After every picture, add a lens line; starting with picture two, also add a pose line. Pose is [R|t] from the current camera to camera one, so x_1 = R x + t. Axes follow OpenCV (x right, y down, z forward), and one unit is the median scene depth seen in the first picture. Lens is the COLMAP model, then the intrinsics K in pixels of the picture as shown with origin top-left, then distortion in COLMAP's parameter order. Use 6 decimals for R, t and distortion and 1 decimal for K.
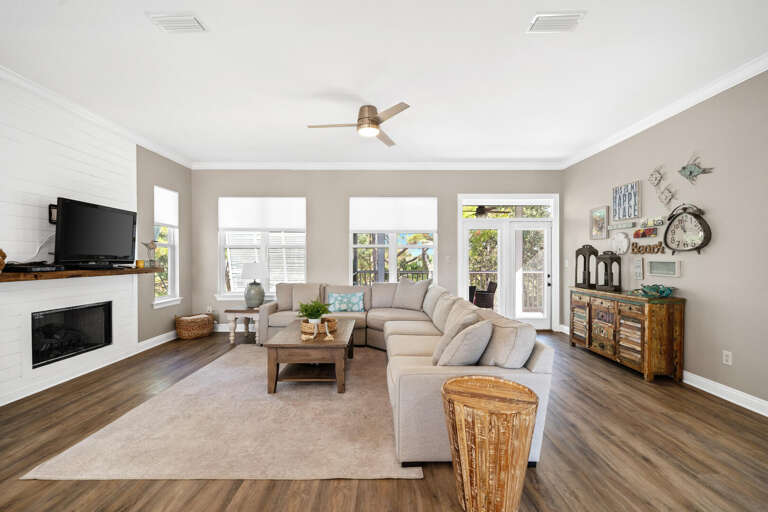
lens RADIAL K [[315.9, 0, 382.9], [0, 315.9, 256.9], [0, 0, 1]] dist [-0.000282, -0.000039]
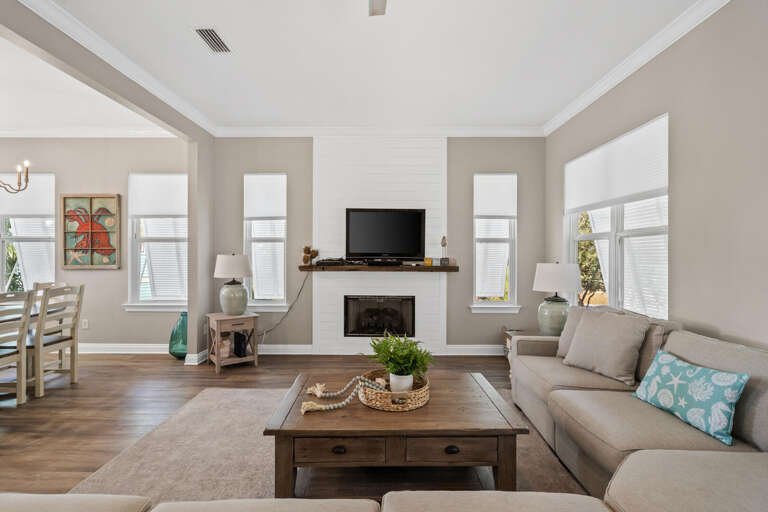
lens RADIAL K [[346.7, 0, 383.6], [0, 346.7, 259.7], [0, 0, 1]] dist [-0.002321, -0.000115]
pose [[0.002962, 0.002148, -0.999993, 0.259587], [-0.002966, 0.999993, 0.002140, 0.013078], [0.999991, 0.002959, 0.002969, 0.764445]]
